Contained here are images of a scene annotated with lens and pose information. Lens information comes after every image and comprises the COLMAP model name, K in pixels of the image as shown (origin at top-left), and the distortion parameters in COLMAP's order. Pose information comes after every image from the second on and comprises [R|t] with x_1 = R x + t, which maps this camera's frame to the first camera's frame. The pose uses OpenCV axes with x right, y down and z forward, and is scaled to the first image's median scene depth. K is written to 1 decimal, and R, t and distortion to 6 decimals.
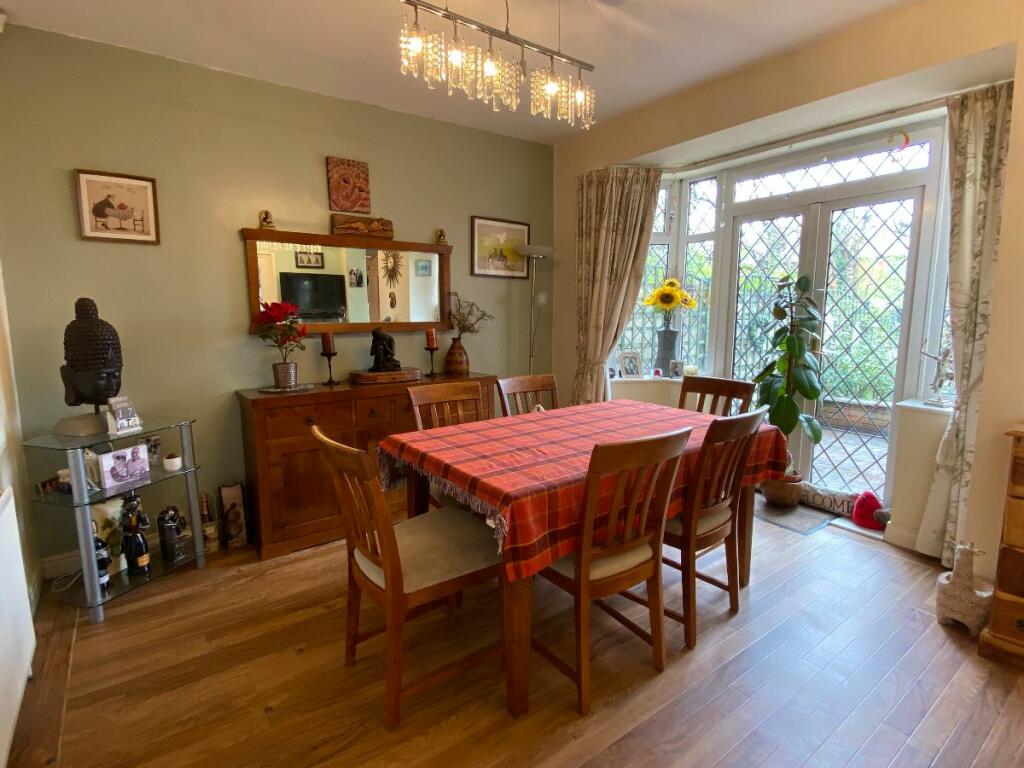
lens RADIAL K [[516.3, 0, 505.6], [0, 516.3, 382.6], [0, 0, 1]] dist [0.003971, -0.018022]
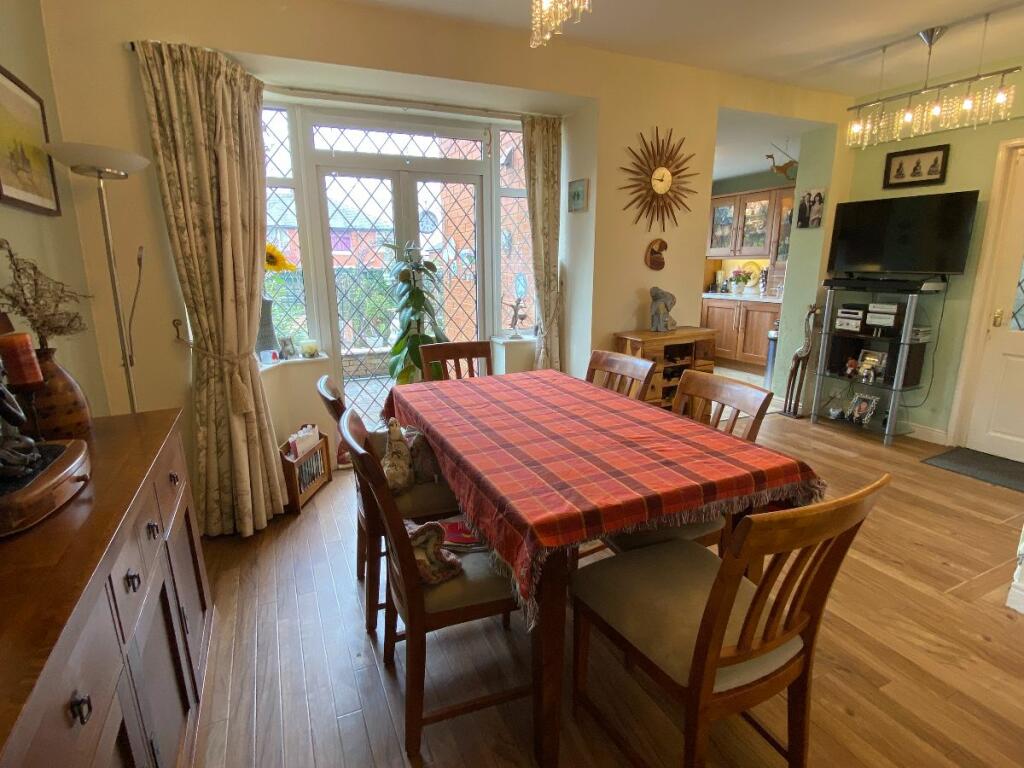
lens RADIAL K [[516.3, 0, 505.6], [0, 516.3, 382.6], [0, 0, 1]] dist [0.003971, -0.018022]
pose [[0.197303, -0.207149, 0.958207, -0.612521], [0.146611, 0.972664, 0.180085, -0.112769], [-0.969318, 0.104953, 0.222280, 0.800155]]
